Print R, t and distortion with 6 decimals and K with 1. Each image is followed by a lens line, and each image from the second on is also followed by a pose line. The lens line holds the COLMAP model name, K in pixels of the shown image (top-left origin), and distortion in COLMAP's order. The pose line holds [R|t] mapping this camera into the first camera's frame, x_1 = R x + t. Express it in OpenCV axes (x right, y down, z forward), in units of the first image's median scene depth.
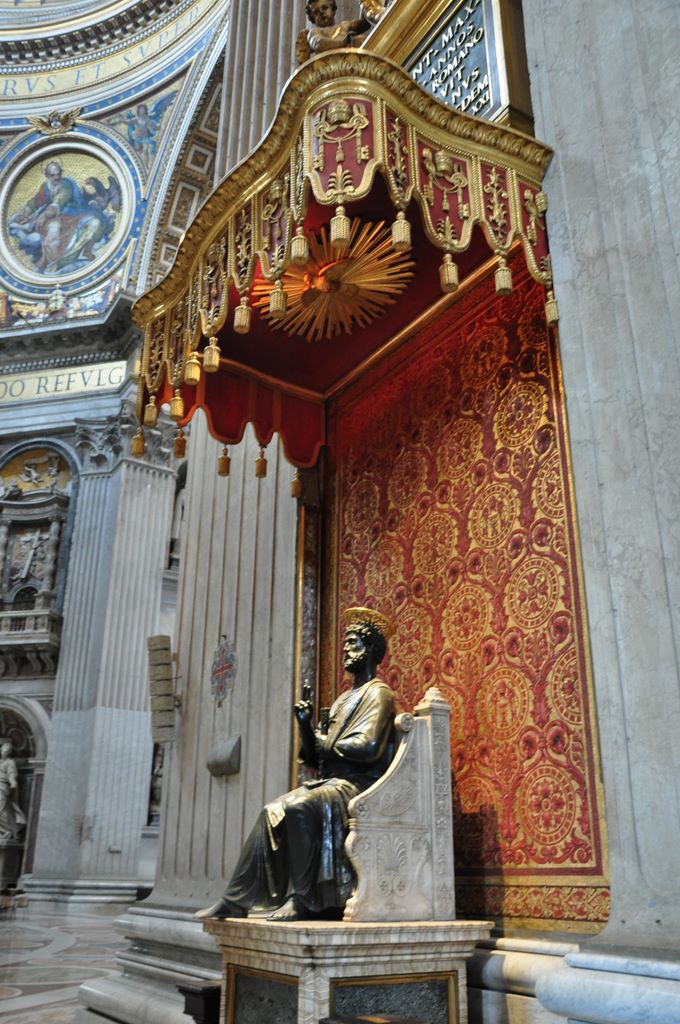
lens RADIAL K [[876.7, 0, 347.5], [0, 876.7, 520.9], [0, 0, 1]] dist [-0.115002, 0.125573]
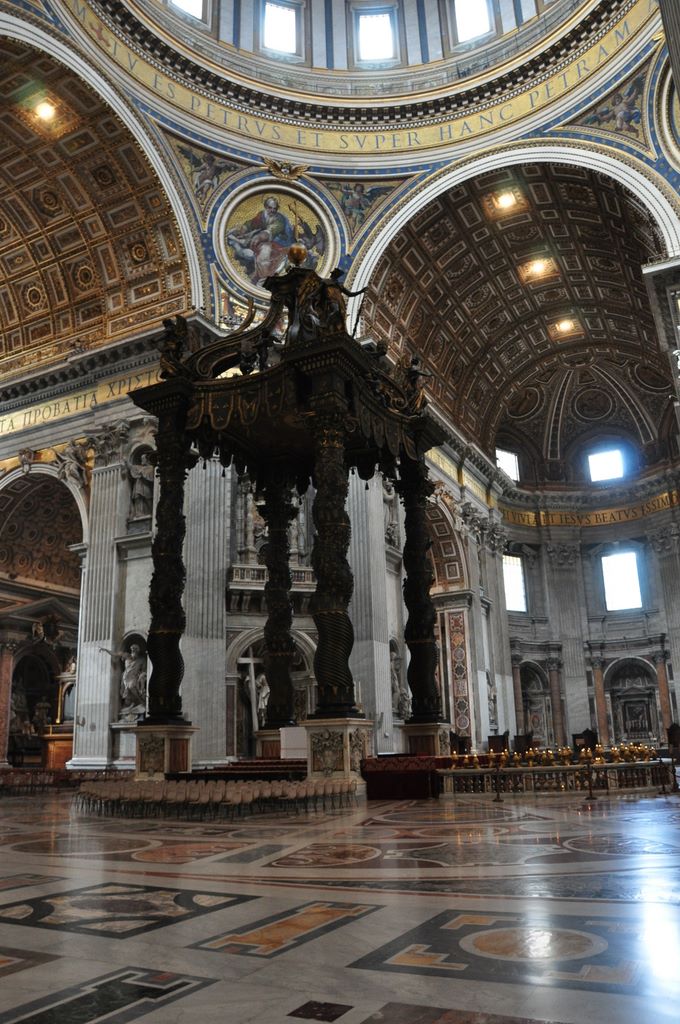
lens RADIAL K [[799.6, 0, 332.1], [0, 799.6, 510.0], [0, 0, 1]] dist [-0.156517, 0.110864]
pose [[0.865265, 0.120467, 0.486626, -0.767939], [-0.160019, 0.986288, 0.040366, -0.032444], [-0.475091, -0.112797, 0.872677, -0.078658]]
